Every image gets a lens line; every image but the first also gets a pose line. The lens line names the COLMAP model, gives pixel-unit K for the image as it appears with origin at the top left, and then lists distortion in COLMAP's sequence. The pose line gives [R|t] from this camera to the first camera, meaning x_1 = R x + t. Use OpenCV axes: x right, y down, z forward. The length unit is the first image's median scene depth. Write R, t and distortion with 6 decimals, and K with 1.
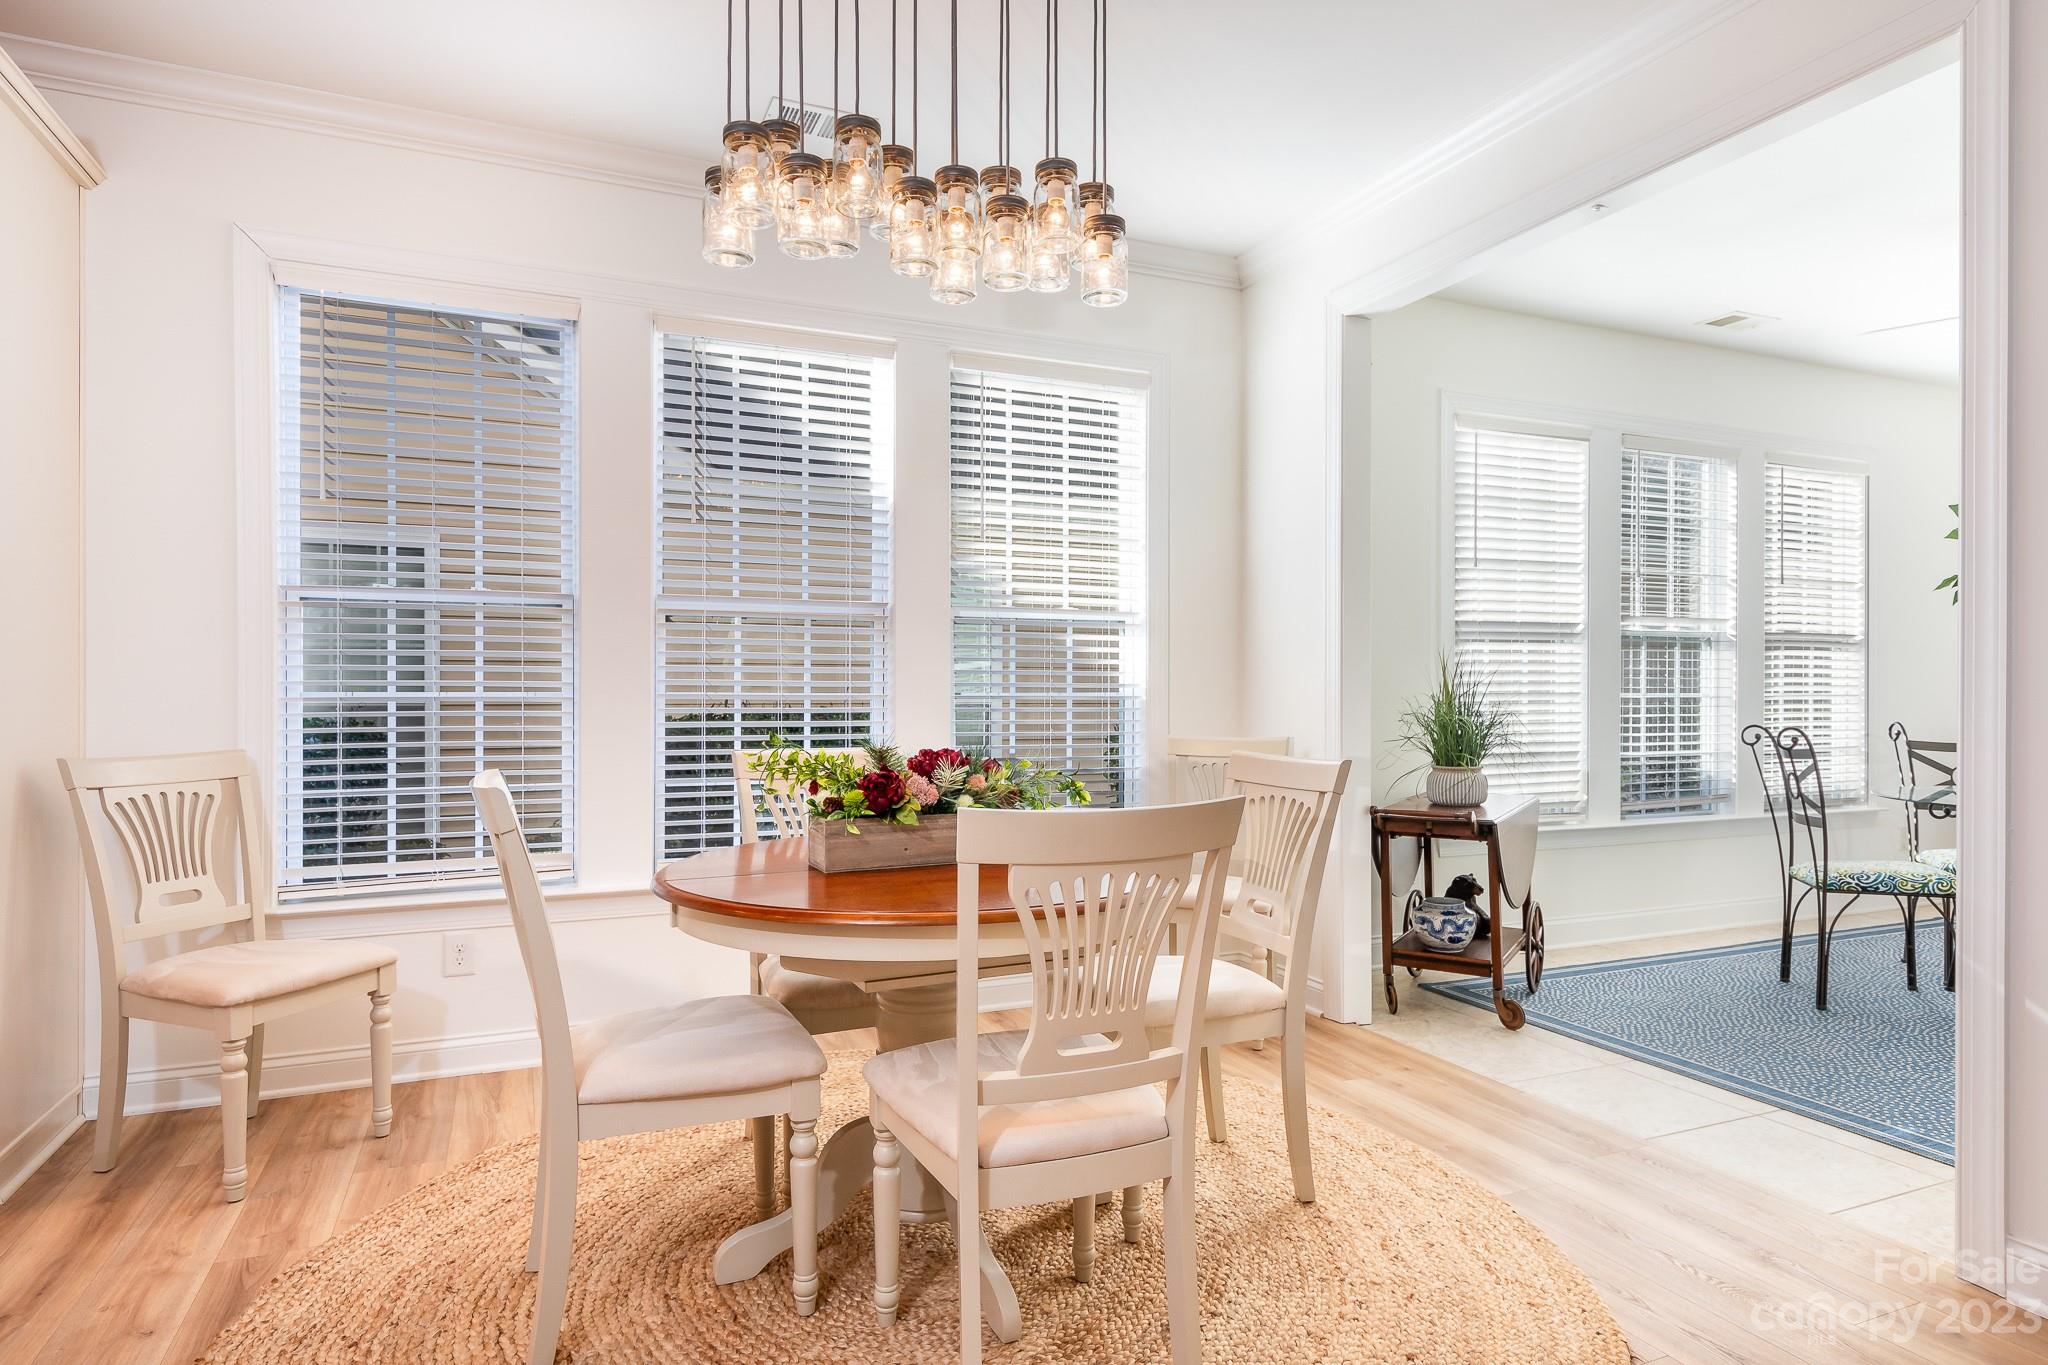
lens RADIAL K [[1141.3, 0, 1025.2], [0, 1141.3, 692.9], [0, 0, 1]] dist [0.002083, -0.000626]
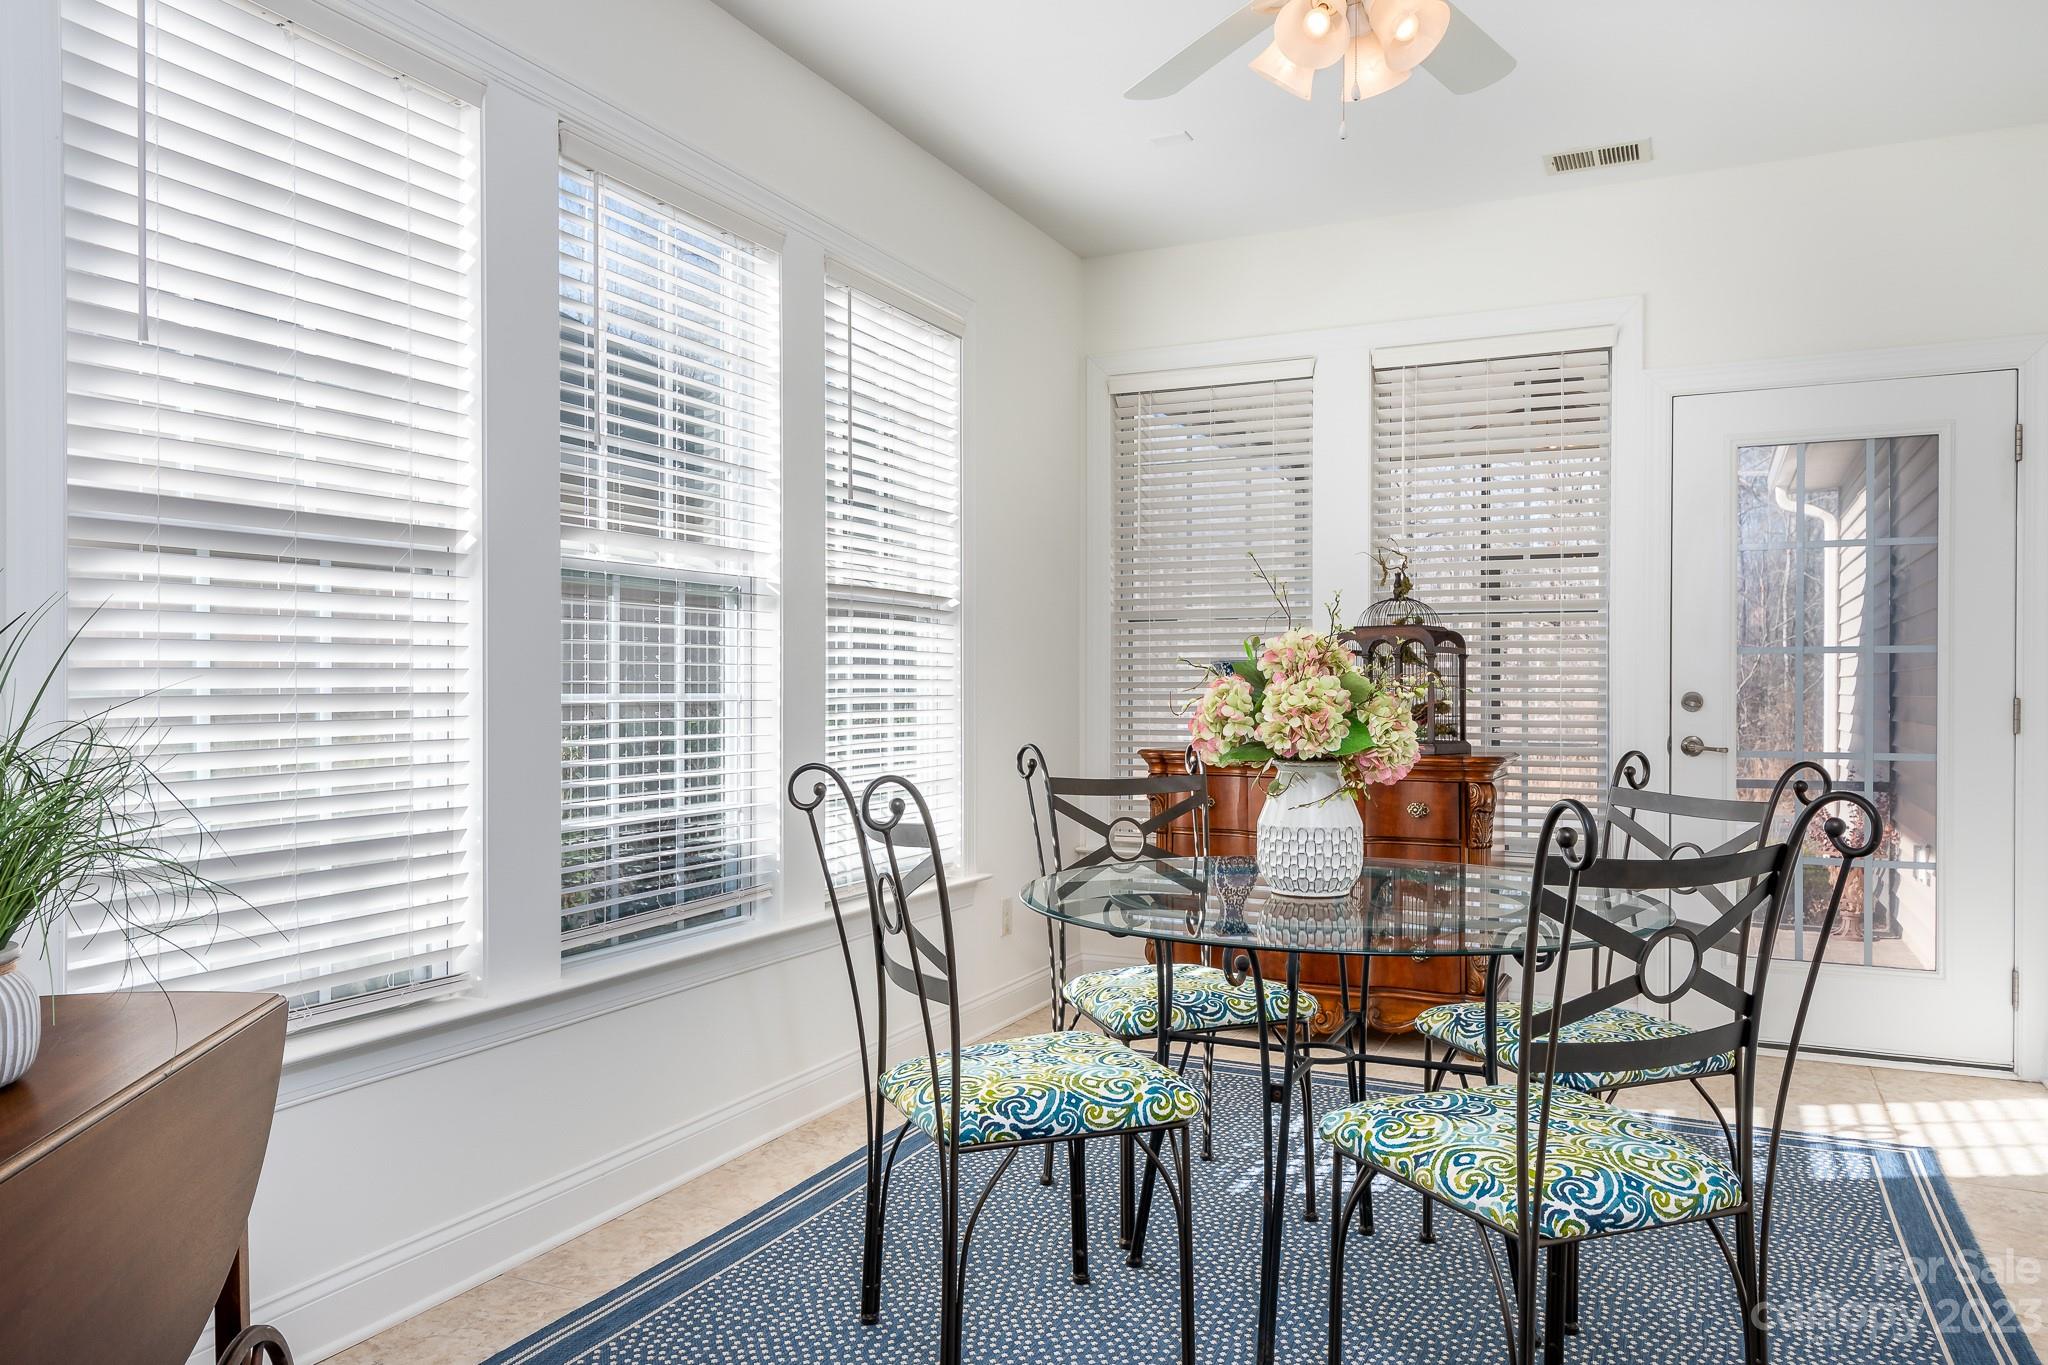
lens RADIAL K [[1391.2, 0, 1022.8], [0, 1391.2, 692.6], [0, 0, 1]] dist [0.012888, 0.001157]
pose [[0.748808, -0.003352, 0.662779, 0.292726], [0.003034, 0.999994, 0.001631, -0.000579], [-0.662780, 0.000790, 0.748814, 0.464548]]
